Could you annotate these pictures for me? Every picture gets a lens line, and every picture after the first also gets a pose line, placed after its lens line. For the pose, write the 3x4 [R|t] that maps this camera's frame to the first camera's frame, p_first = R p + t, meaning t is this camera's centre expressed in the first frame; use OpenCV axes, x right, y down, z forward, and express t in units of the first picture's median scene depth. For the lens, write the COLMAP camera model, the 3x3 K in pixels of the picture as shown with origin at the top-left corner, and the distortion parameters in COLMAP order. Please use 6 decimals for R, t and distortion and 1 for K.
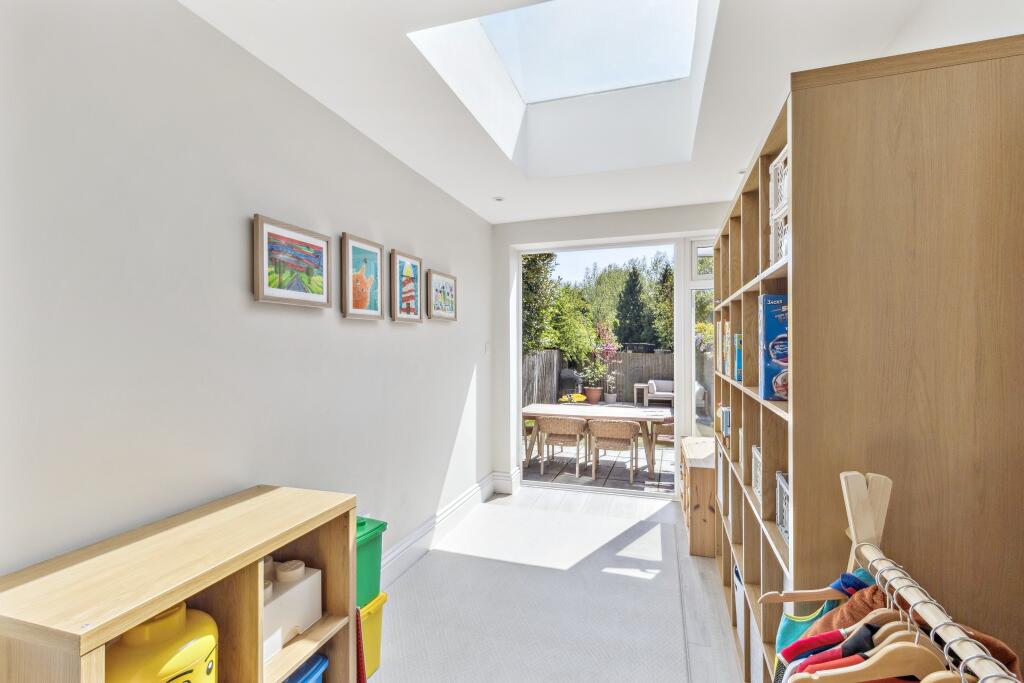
lens RADIAL K [[474.2, 0, 512.0], [0, 474.2, 341.5], [0, 0, 1]] dist [-0.000437, 0.000001]
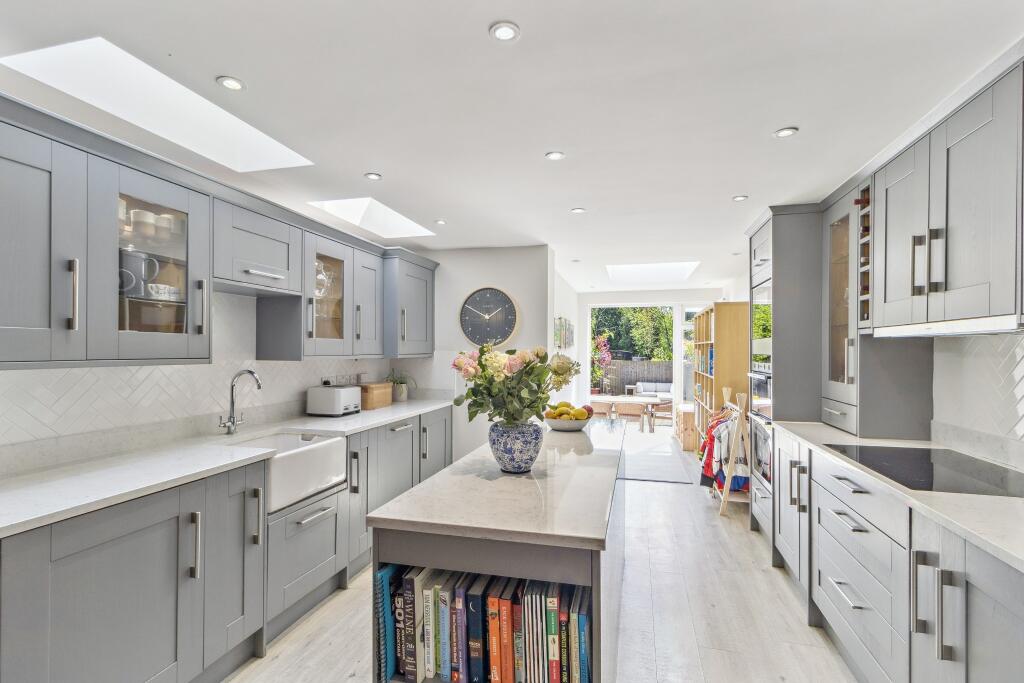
lens RADIAL K [[482.7, 0, 513.7], [0, 482.7, 350.7], [0, 0, 1]] dist [0.003055, 0.000303]
pose [[0.998133, 0.007229, 0.060641, -0.111646], [-0.007670, 0.999946, 0.007038, -0.008040], [-0.060587, -0.007490, 0.998135, -0.243451]]
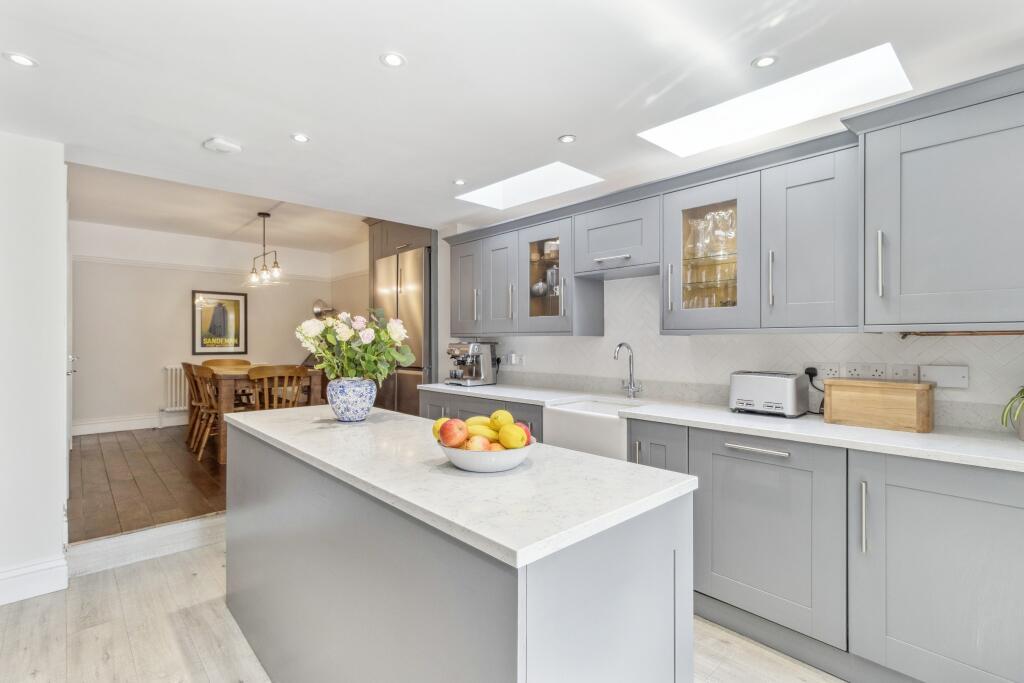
lens RADIAL K [[474.2, 0, 512.0], [0, 474.2, 341.5], [0, 0, 1]] dist [-0.000437, 0.000001]
pose [[-0.482723, 0.005803, -0.875754, 0.194238], [0.006457, 0.999974, 0.003066, 0.013232], [0.875749, -0.004175, -0.482748, 0.415172]]
